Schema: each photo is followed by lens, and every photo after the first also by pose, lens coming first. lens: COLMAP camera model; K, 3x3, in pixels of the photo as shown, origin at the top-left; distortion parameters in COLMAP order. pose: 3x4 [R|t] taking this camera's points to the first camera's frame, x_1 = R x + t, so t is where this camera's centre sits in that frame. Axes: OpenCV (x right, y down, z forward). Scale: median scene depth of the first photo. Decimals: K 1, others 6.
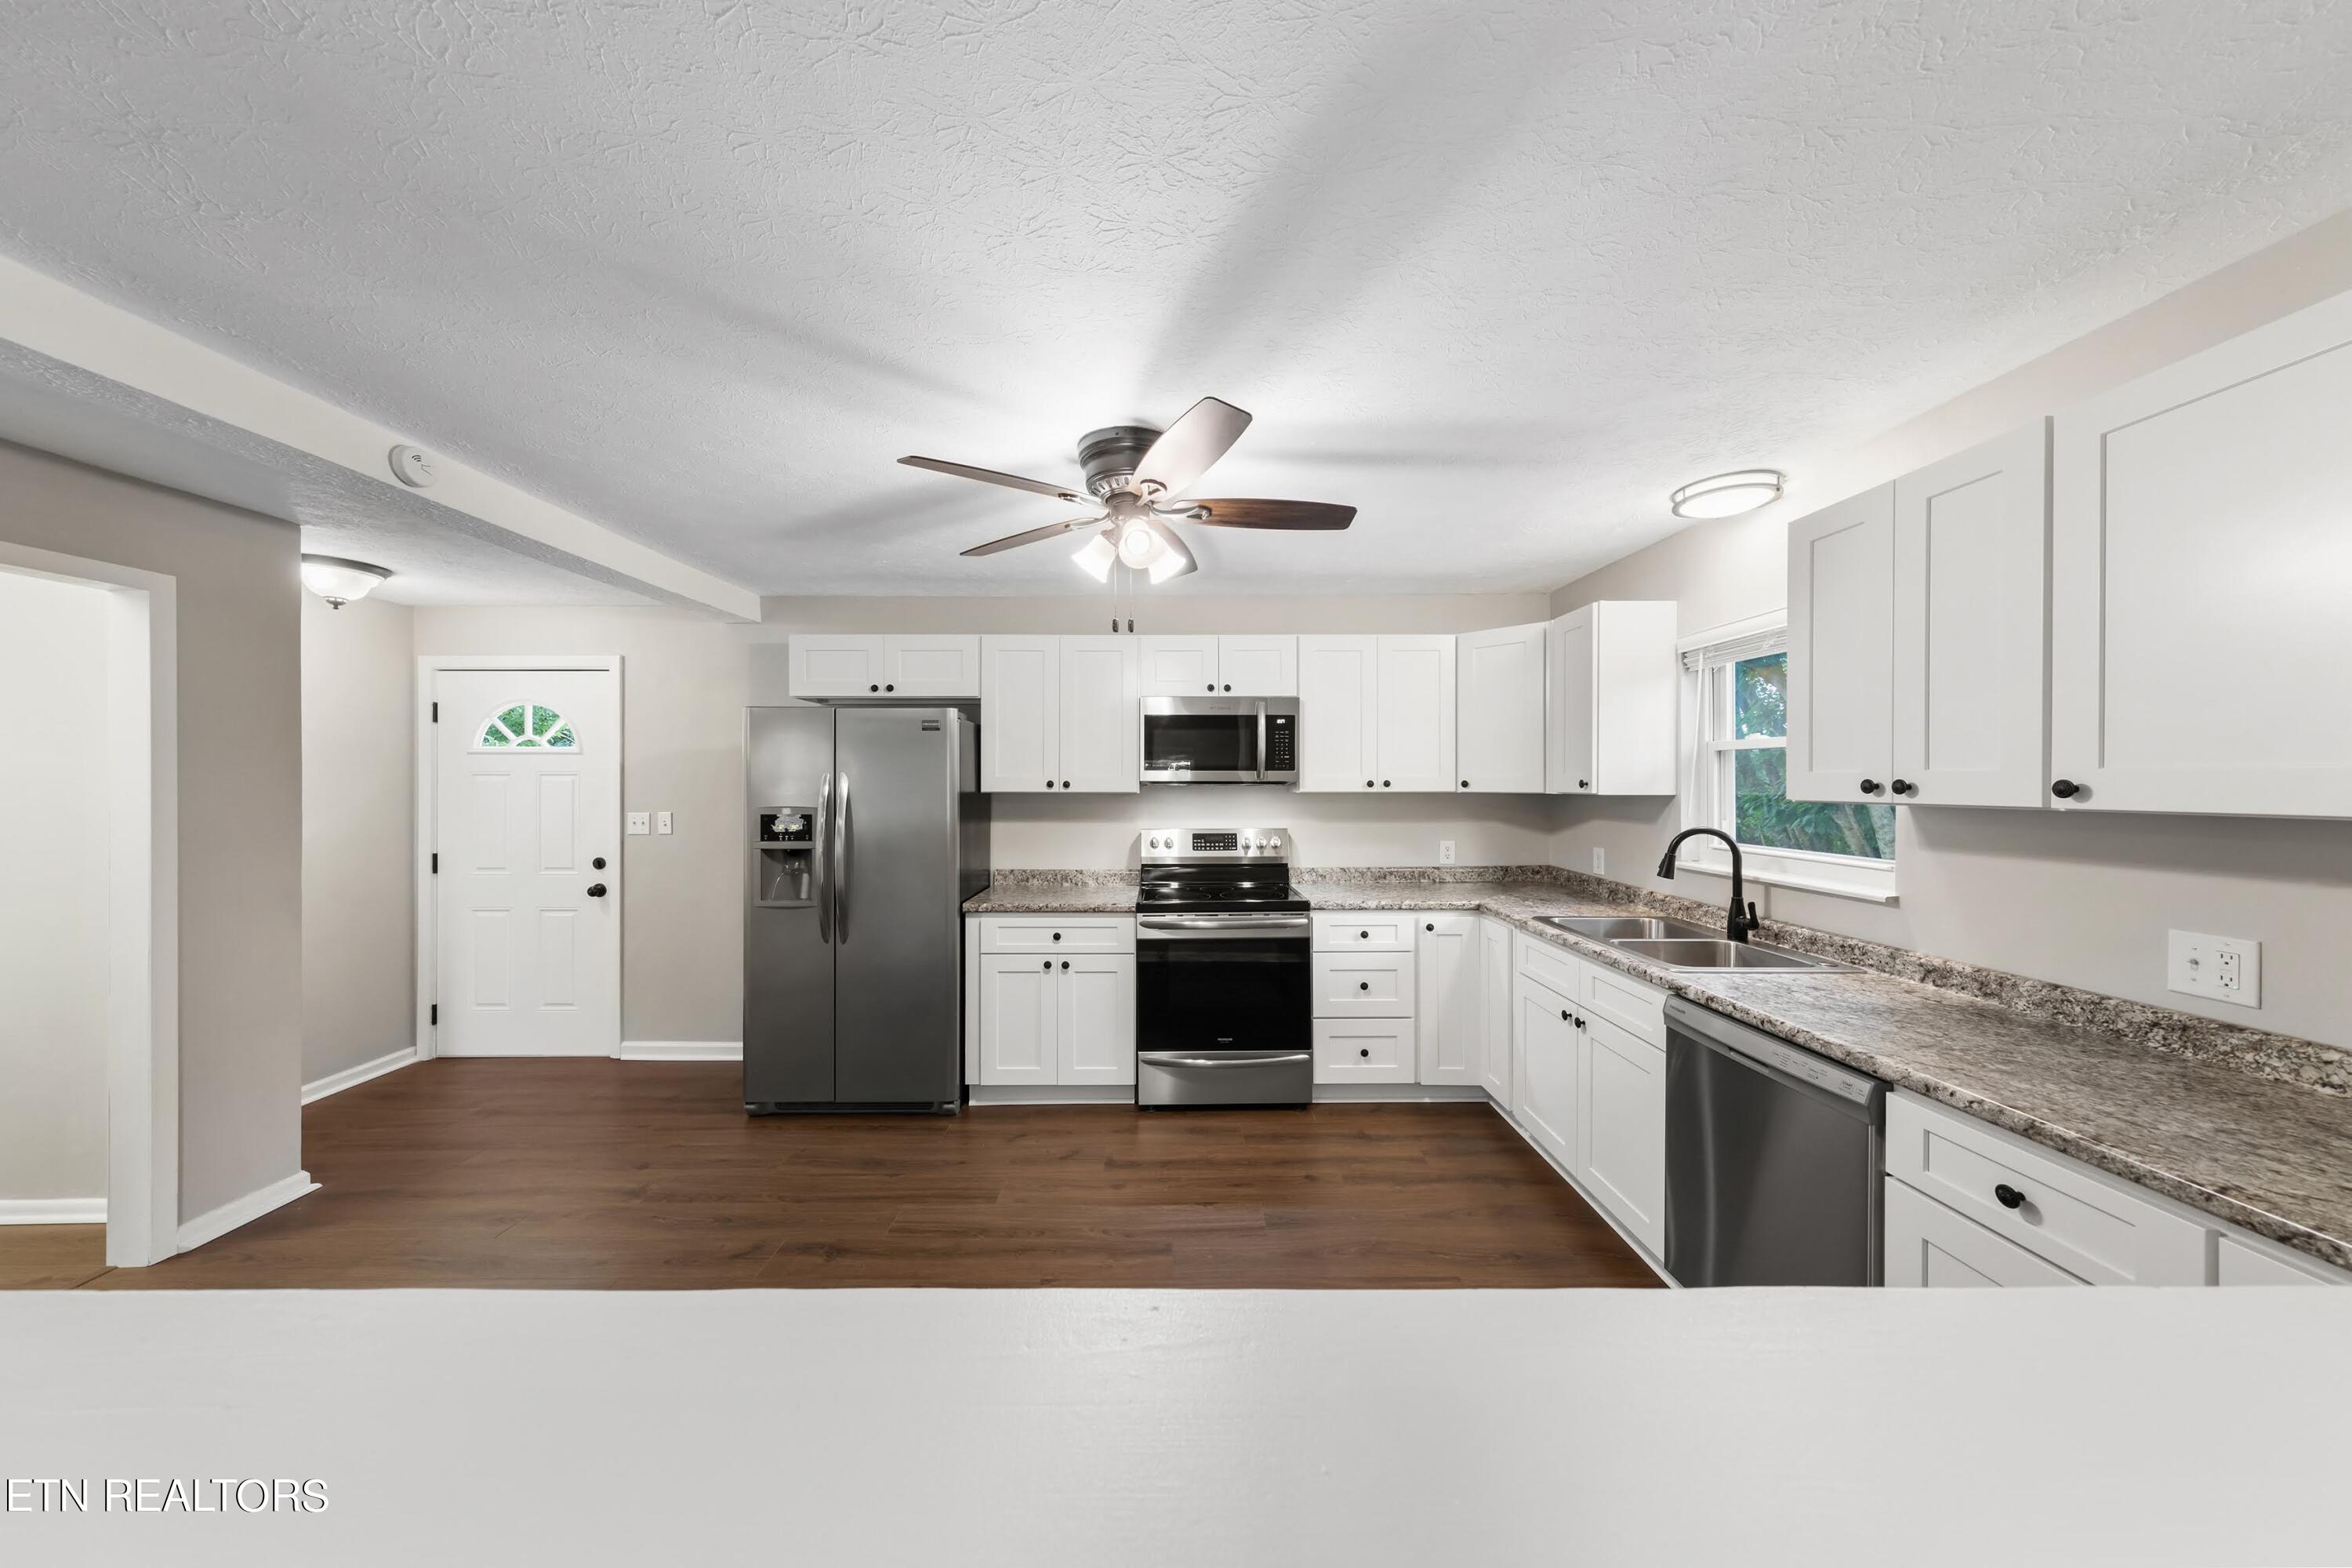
lens RADIAL K [[759.9, 0, 1176.0], [0, 759.9, 784.0], [0, 0, 1]] dist [0.006787, -0.000030]
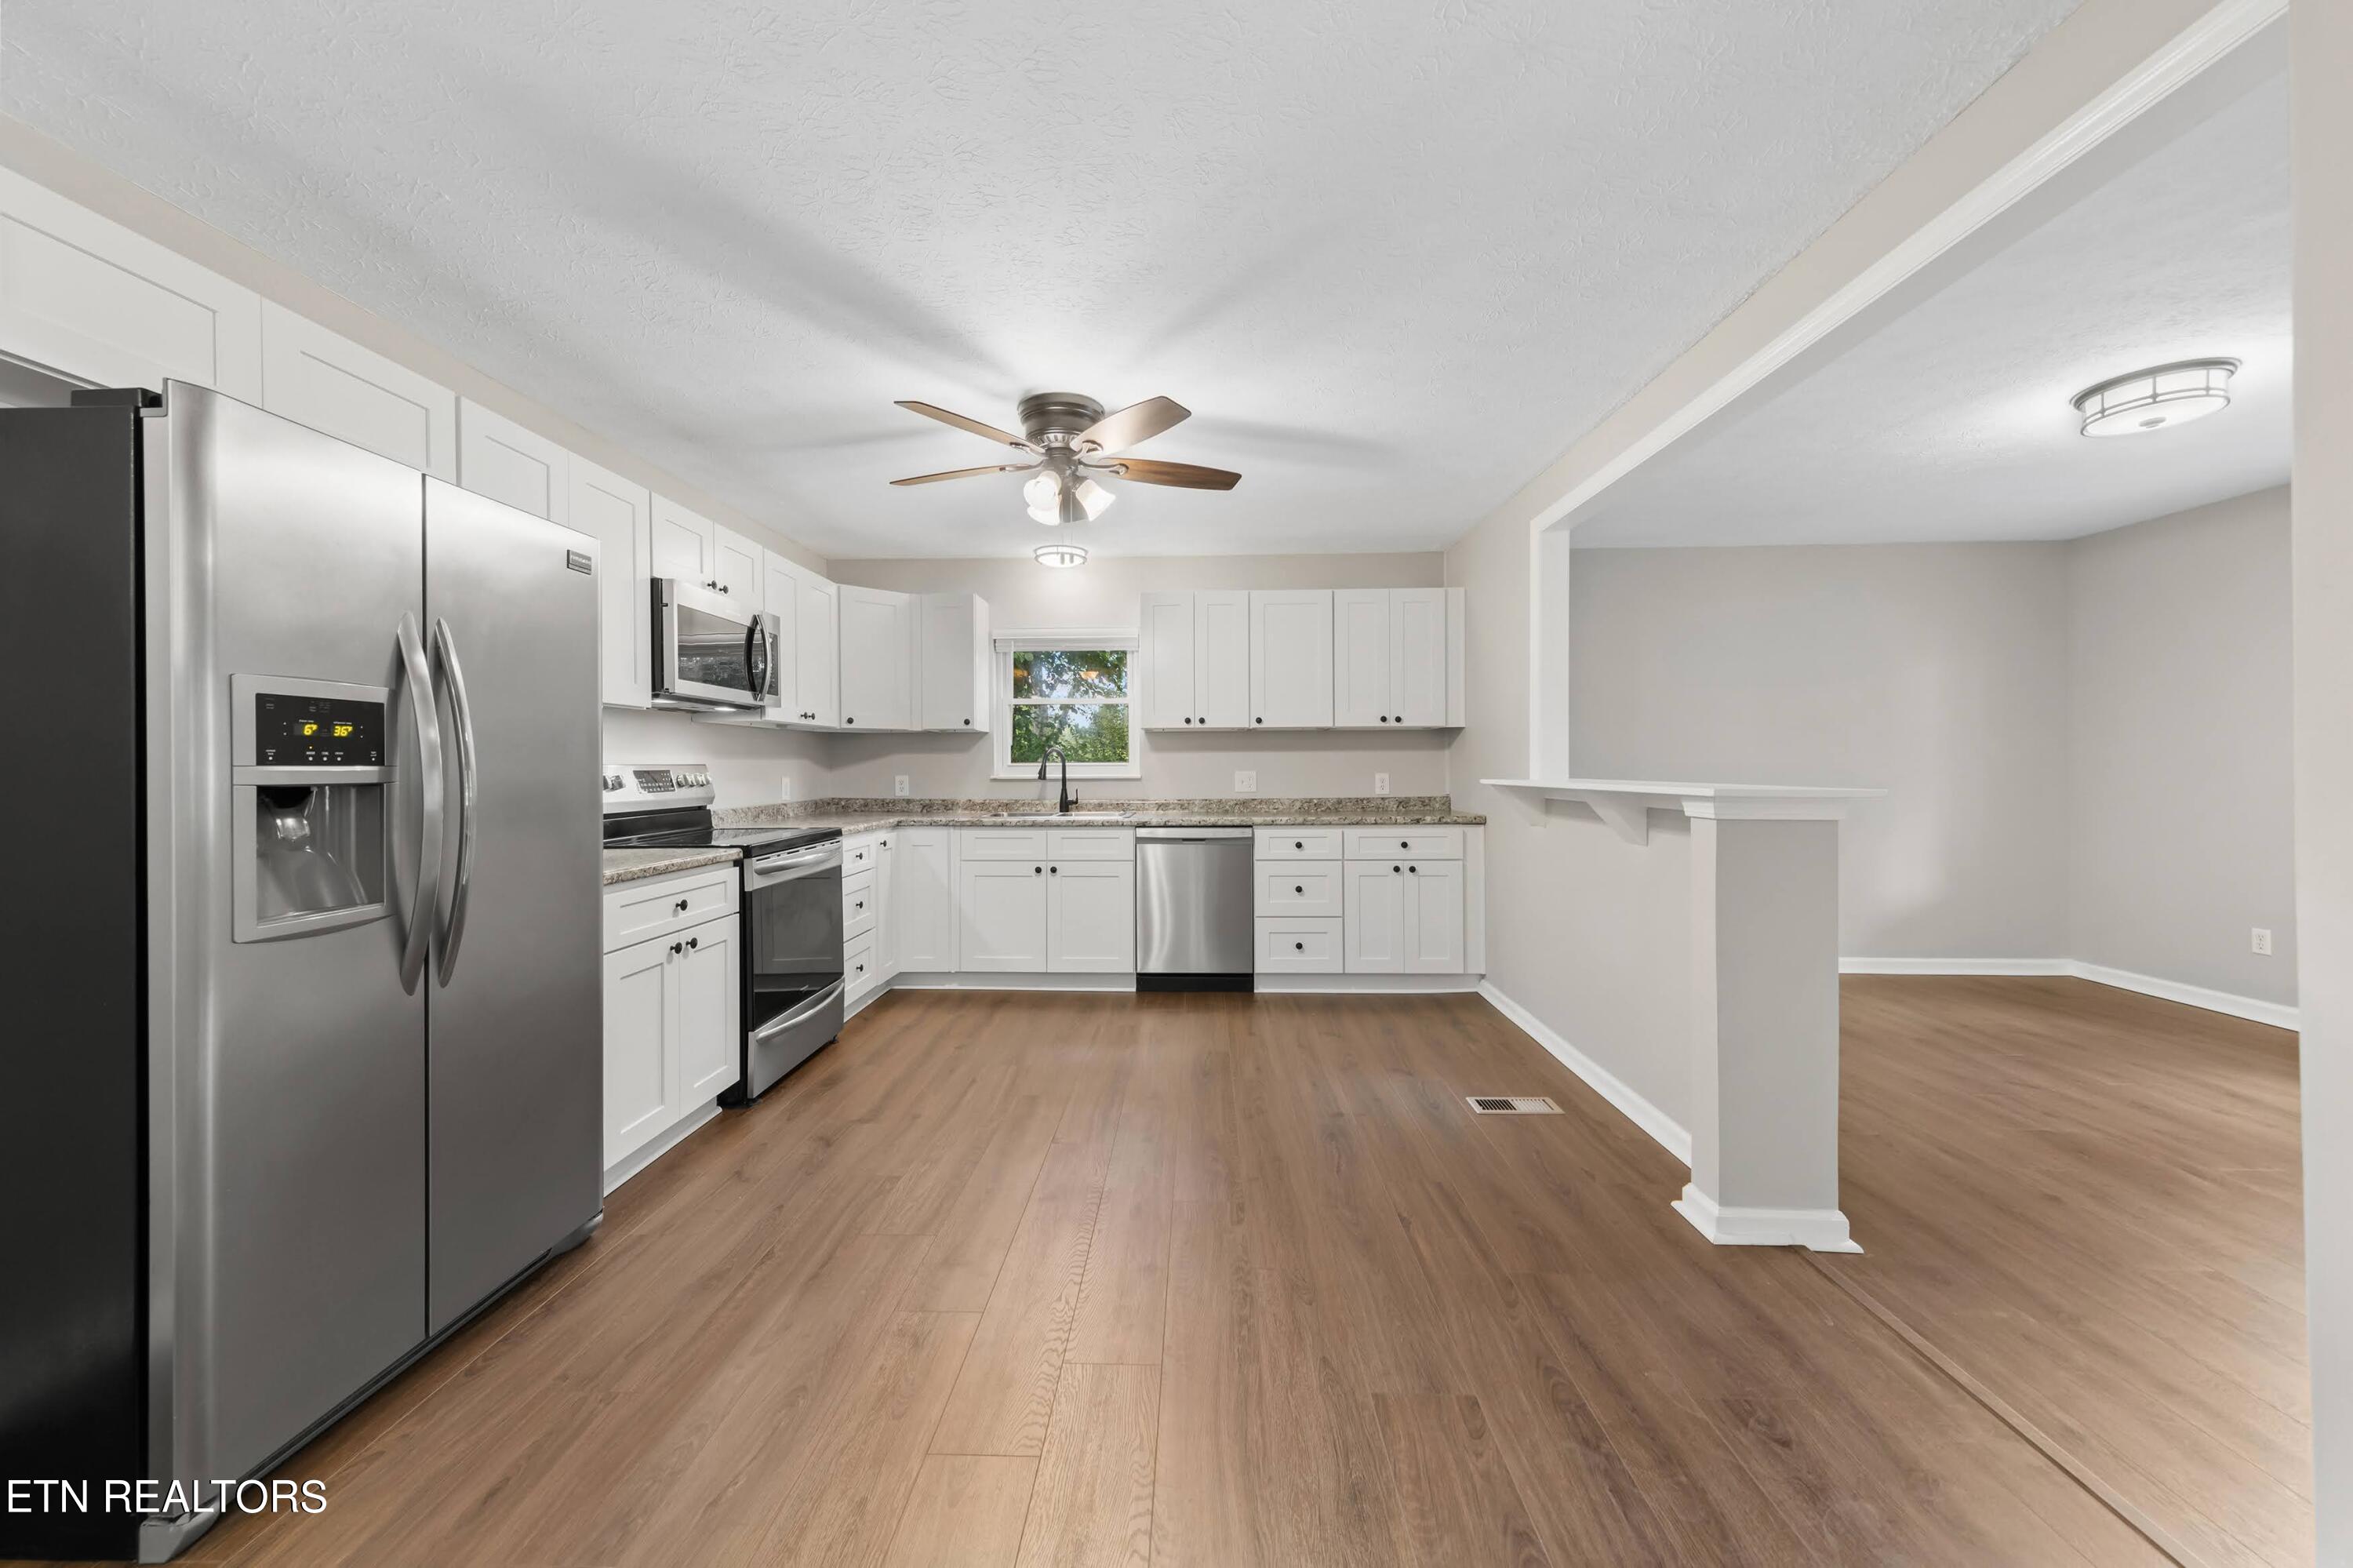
lens RADIAL K [[845.2, 0, 1166.6], [0, 845.2, 769.5], [0, 0, 1]] dist [0.000292, -0.000100]
pose [[0.047632, -0.003938, 0.998857, -0.910344], [0.009822, 0.999946, 0.003474, 0.078210], [-0.998817, 0.009645, 0.047668, 0.519844]]
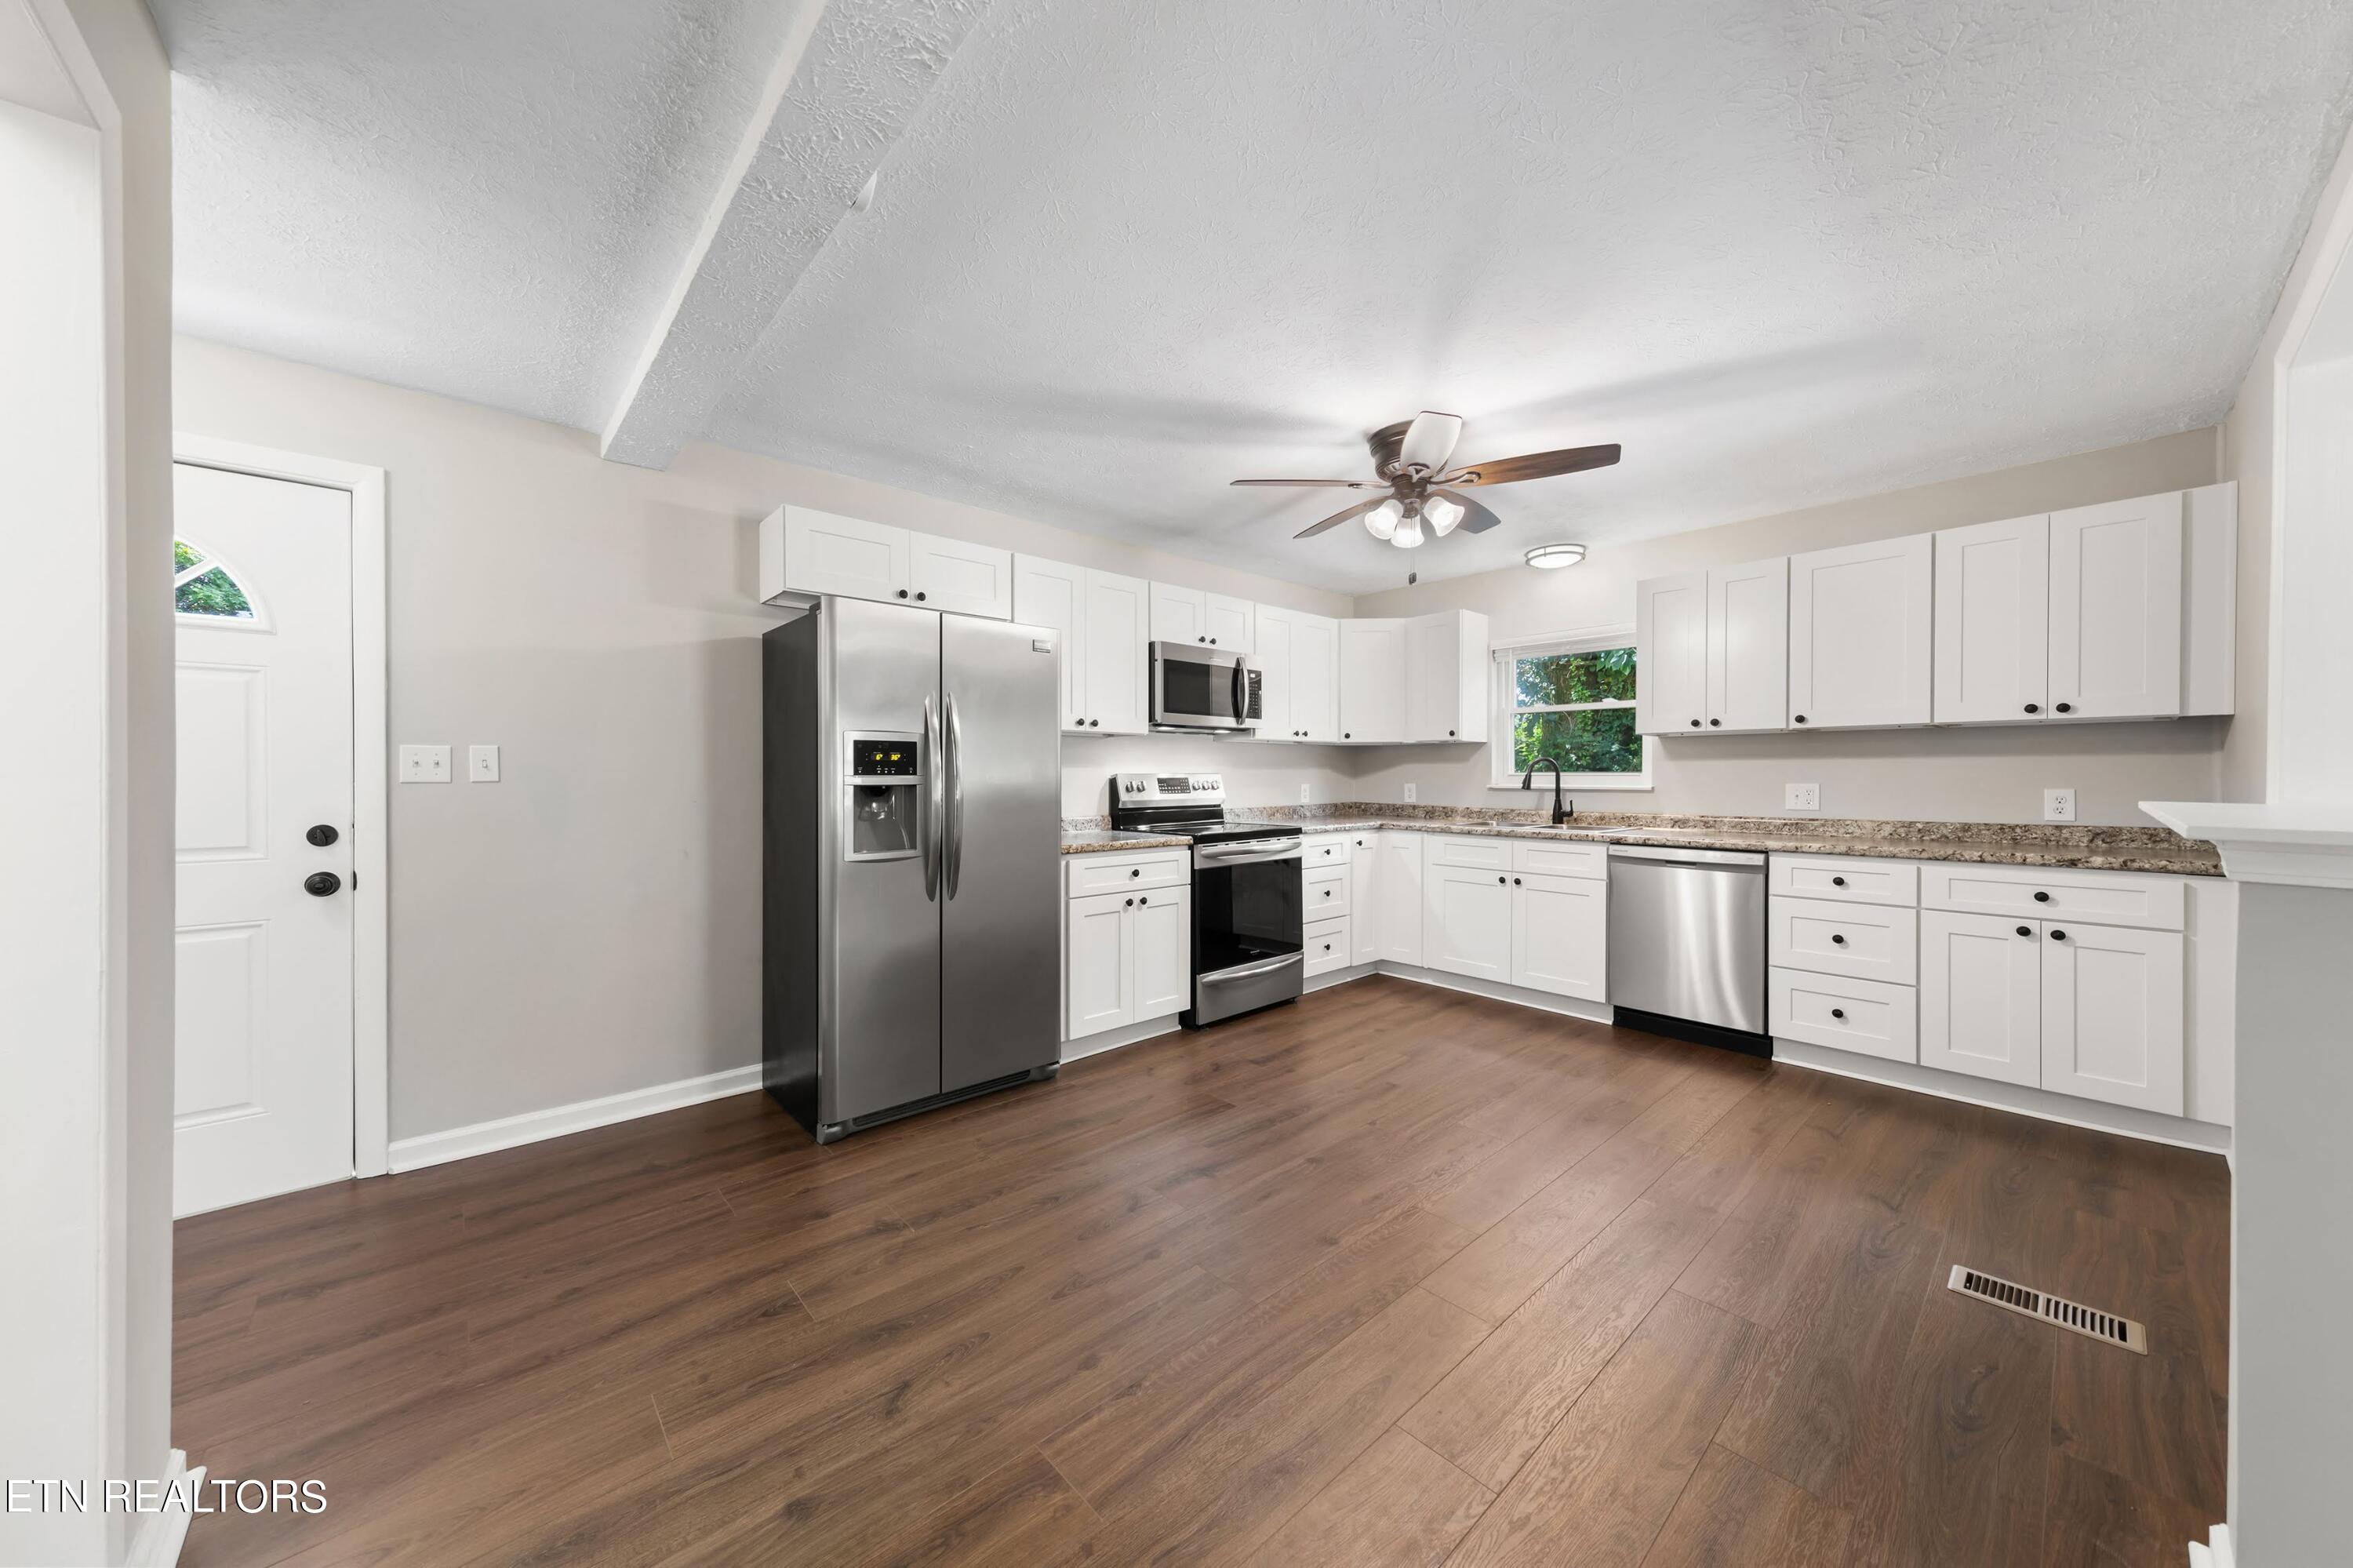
lens RADIAL K [[808.4, 0, 1176.5], [0, 808.4, 784.0], [0, 0, 1]] dist [0.009151, -0.000075]
pose [[0.748966, -0.007616, 0.662565, -0.815279], [0.003660, 0.999966, 0.007357, 0.077034], [-0.662598, -0.003085, 0.748969, 0.176234]]
